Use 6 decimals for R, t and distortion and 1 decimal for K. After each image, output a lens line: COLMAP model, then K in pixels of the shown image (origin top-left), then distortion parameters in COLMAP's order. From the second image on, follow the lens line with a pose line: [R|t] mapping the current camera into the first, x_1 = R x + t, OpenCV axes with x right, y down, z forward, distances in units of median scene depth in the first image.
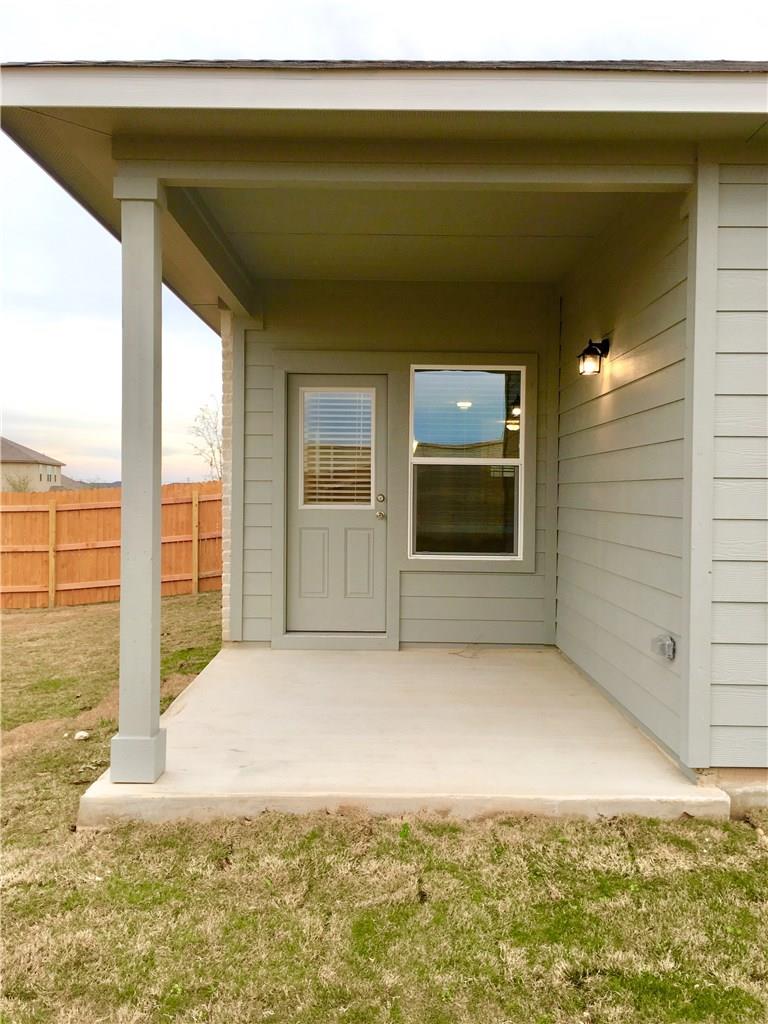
lens RADIAL K [[871.2, 0, 384.2], [0, 871.2, 512.4], [0, 0, 1]] dist [0.057728, -0.028780]
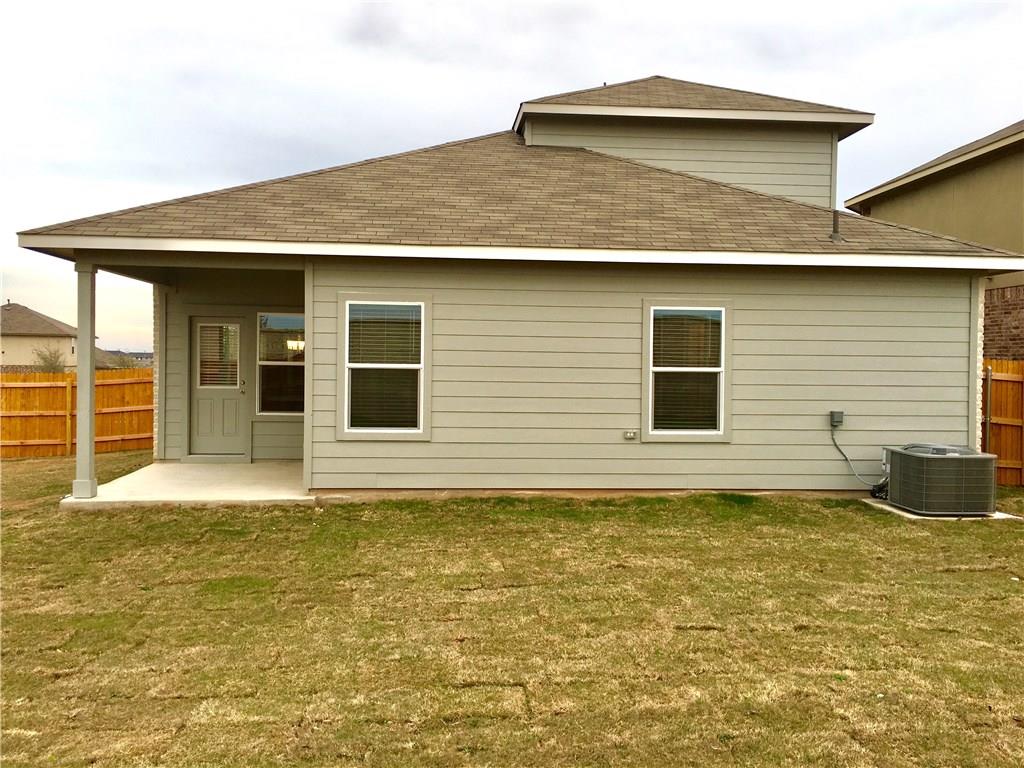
lens RADIAL K [[871.2, 0, 512.3], [0, 871.2, 380.2], [0, 0, 1]] dist [0.057728, -0.028780]
pose [[0.996340, -0.000065, 0.085475, 0.417811], [0.000252, 0.999998, -0.002182, -0.017306], [-0.085475, 0.002196, 0.996338, -0.938744]]
